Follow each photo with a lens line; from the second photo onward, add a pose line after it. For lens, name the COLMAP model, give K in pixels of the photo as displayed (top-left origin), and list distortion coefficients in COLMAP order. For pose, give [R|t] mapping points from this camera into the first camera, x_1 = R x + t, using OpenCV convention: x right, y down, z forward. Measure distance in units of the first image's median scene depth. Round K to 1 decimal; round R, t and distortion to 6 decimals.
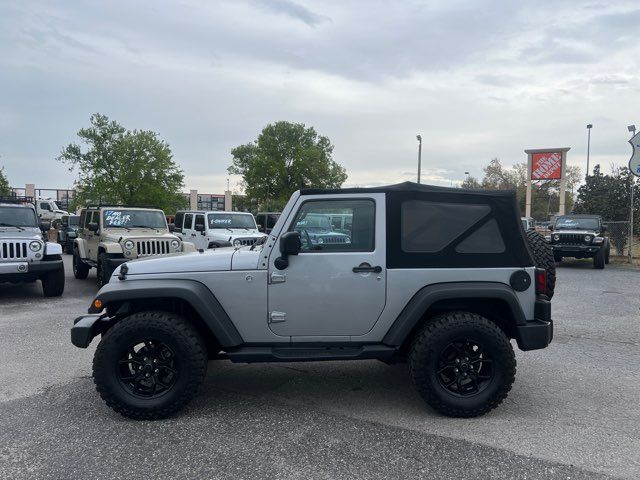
lens RADIAL K [[504.9, 0, 315.9], [0, 504.9, 237.4], [0, 0, 1]] dist [0.049232, -0.052891]
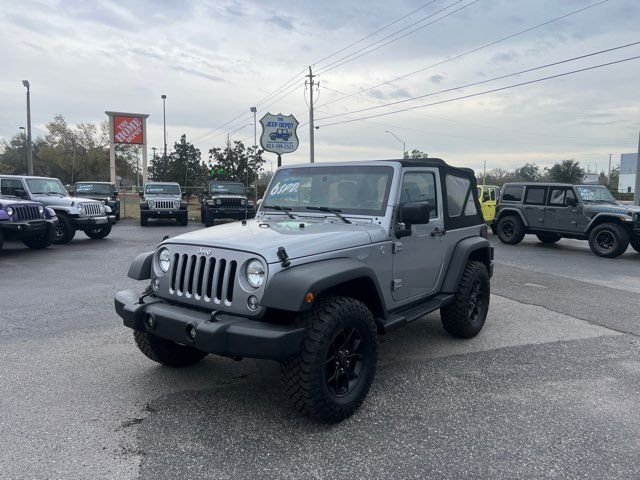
lens RADIAL K [[504.9, 0, 323.6], [0, 504.9, 244.3], [0, 0, 1]] dist [0.049232, -0.052891]
pose [[0.611868, -0.085556, 0.786319, -0.099052], [0.016375, 0.995290, 0.095551, -0.003195], [-0.790790, -0.045588, 0.610387, 0.047752]]
